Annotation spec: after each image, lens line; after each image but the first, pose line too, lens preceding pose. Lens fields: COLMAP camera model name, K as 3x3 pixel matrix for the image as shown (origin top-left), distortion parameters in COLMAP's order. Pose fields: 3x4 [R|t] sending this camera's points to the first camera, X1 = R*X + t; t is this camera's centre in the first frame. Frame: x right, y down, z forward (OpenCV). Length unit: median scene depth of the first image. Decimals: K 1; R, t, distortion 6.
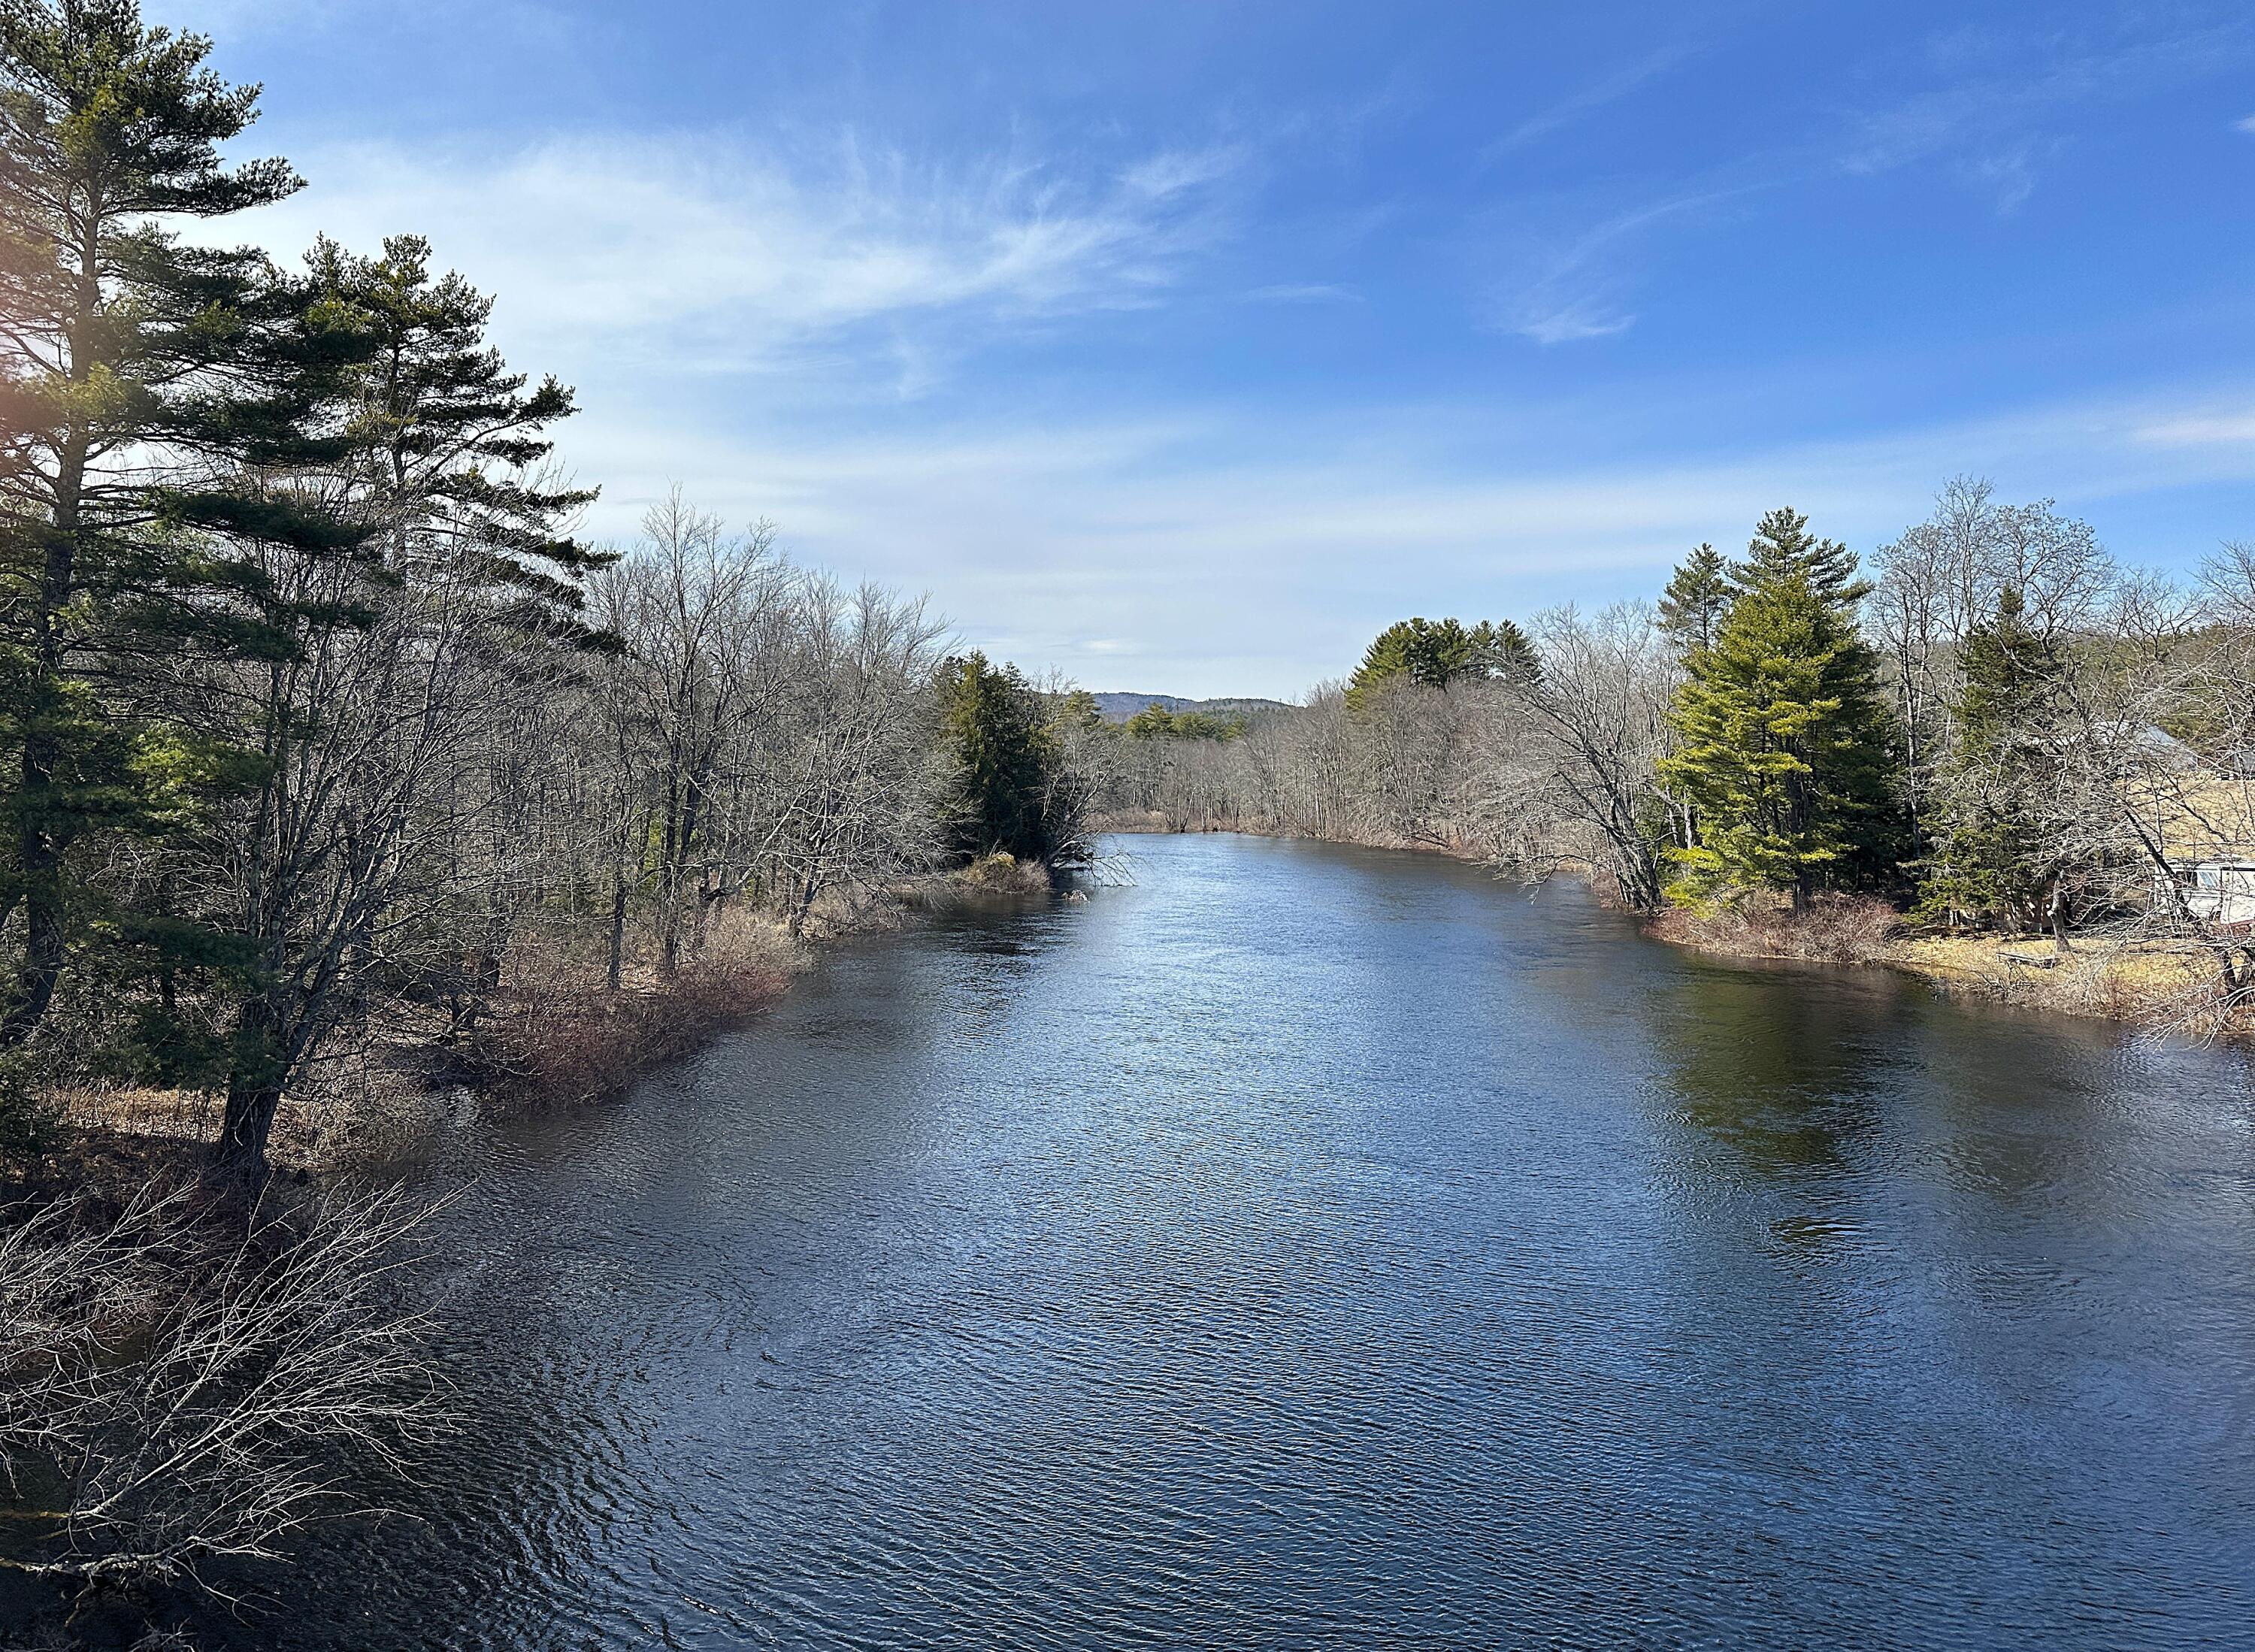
lens RADIAL K [[1709.8, 0, 1016.9], [0, 1709.8, 863.0], [0, 0, 1]] dist [-0.010812, 0.001177]
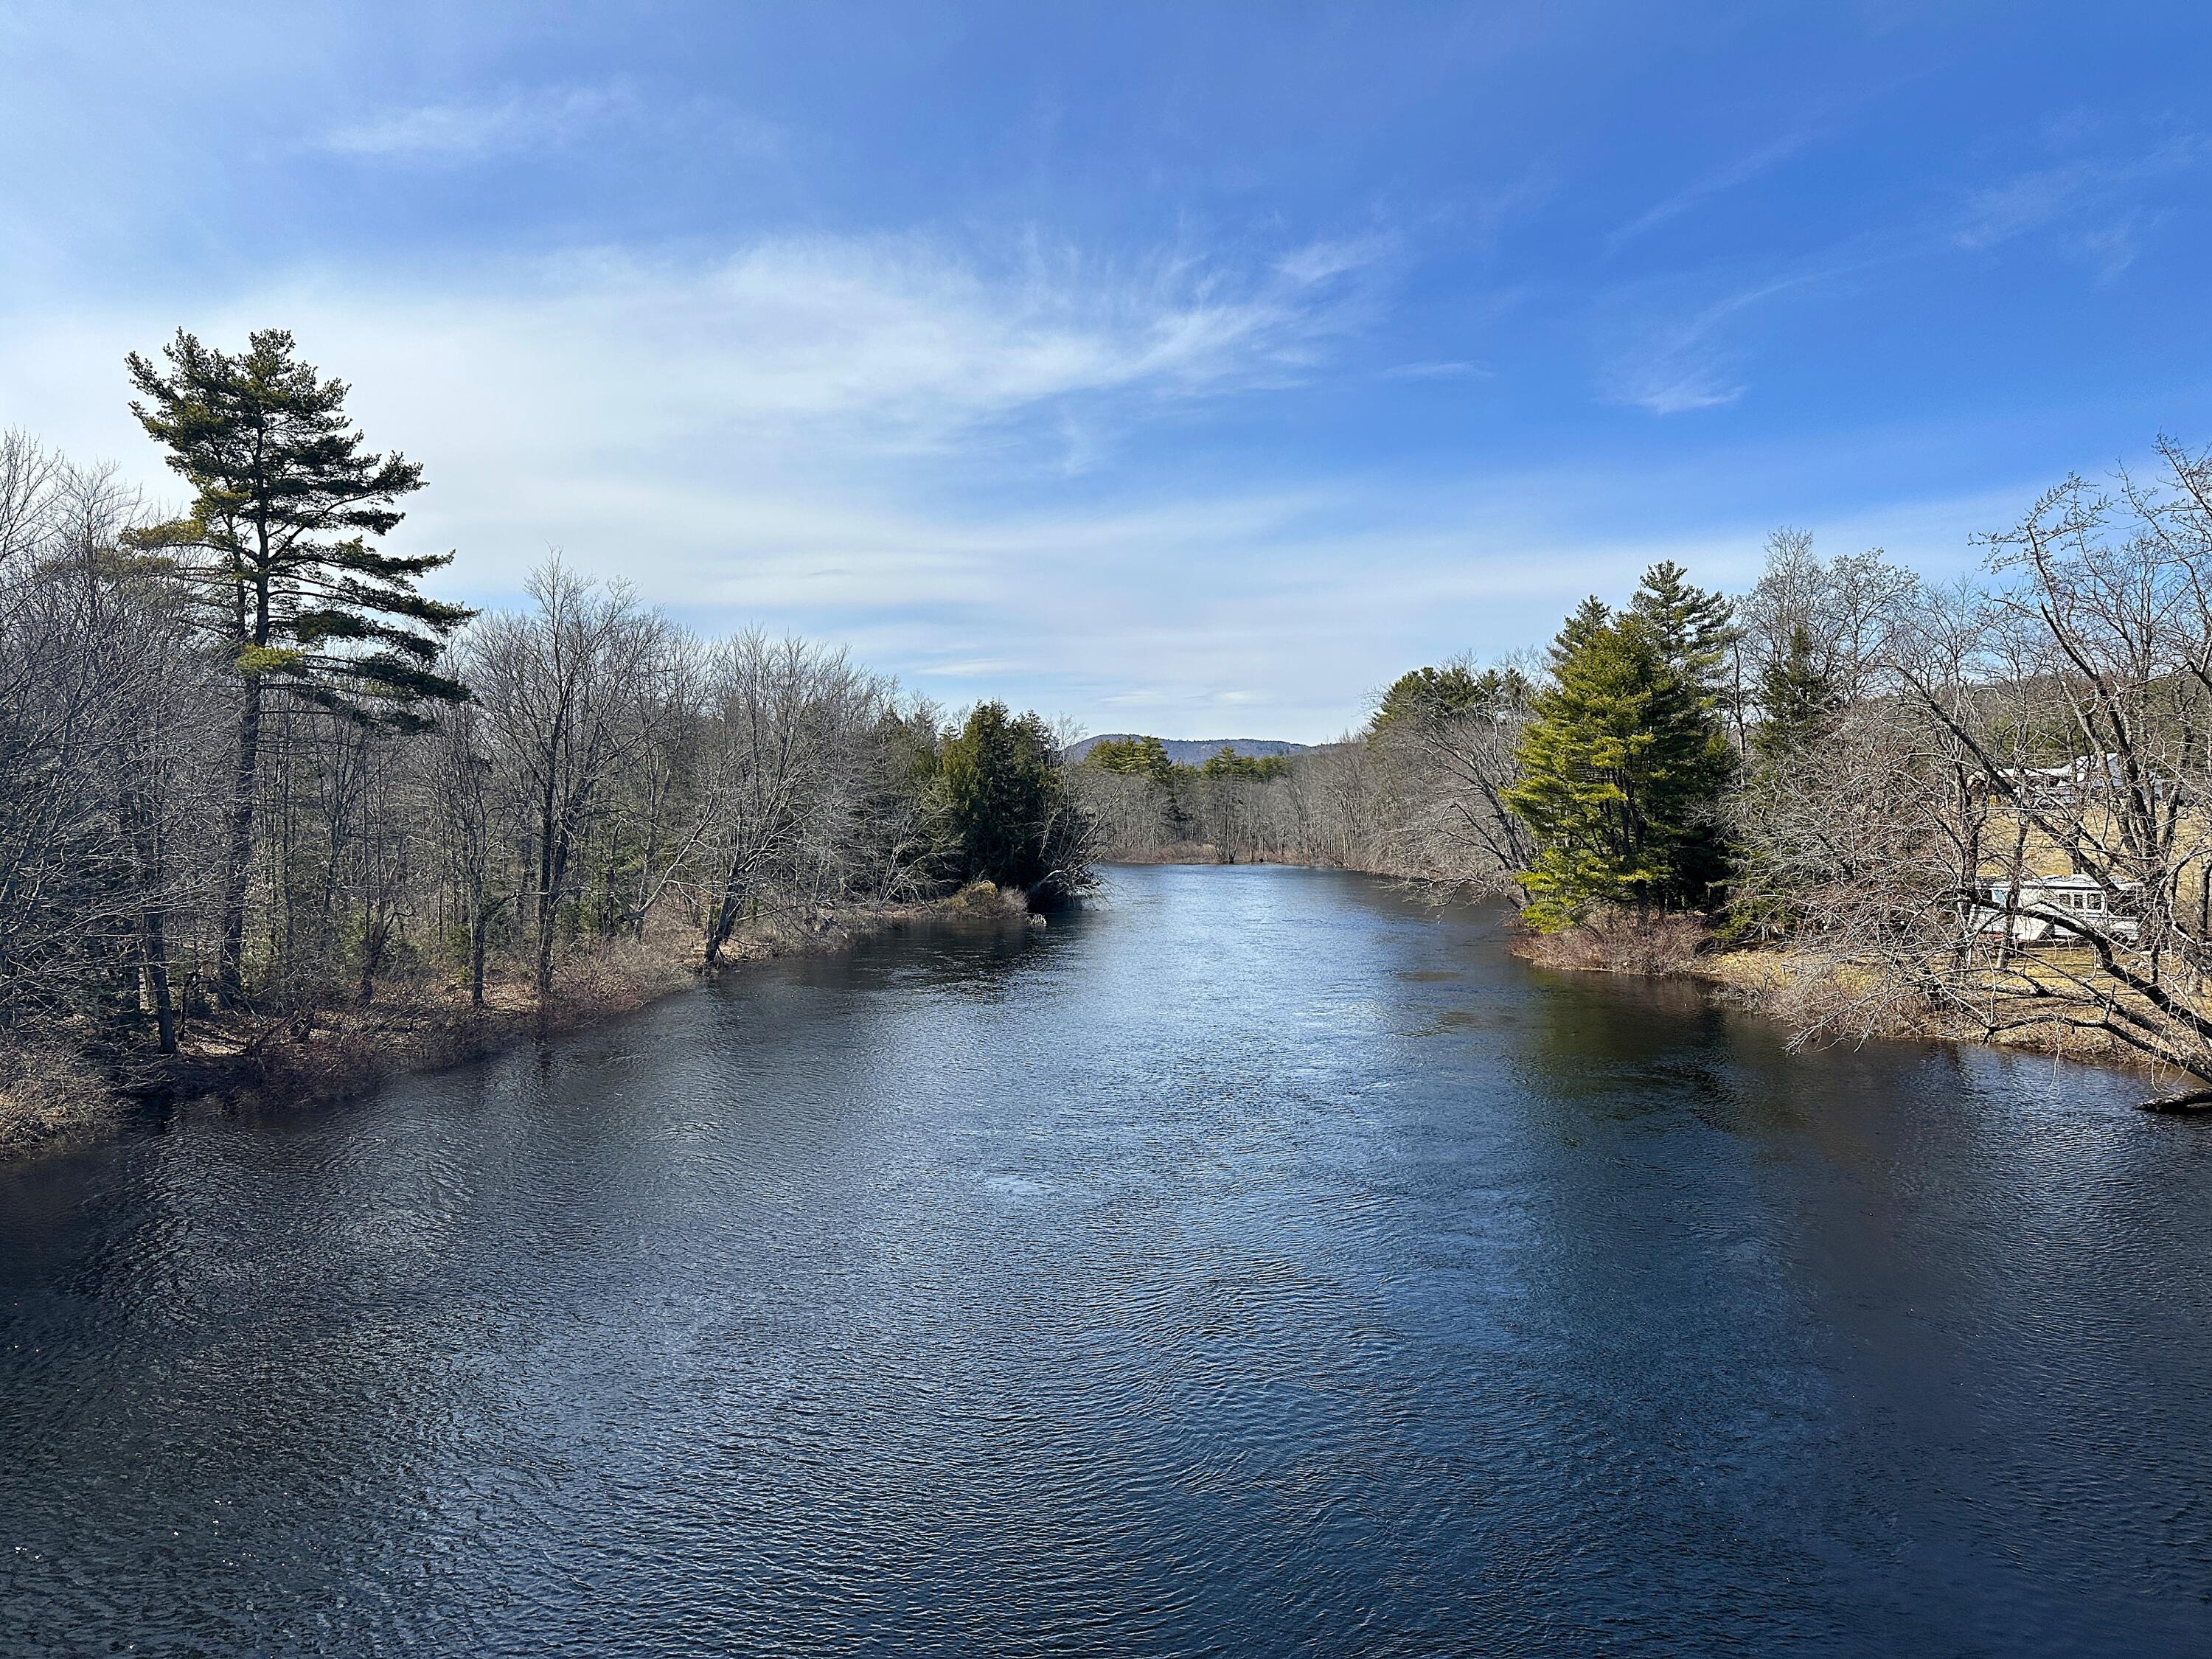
lens RADIAL K [[1544.8, 0, 1101.3], [0, 1544.8, 826.6], [0, 0, 1]] dist [0.012778, -0.002133]
pose [[0.999775, -0.007729, -0.019764, 0.106917], [0.006872, 0.999048, -0.043077, 0.002801], [0.020078, 0.042931, 0.998876, 0.003124]]
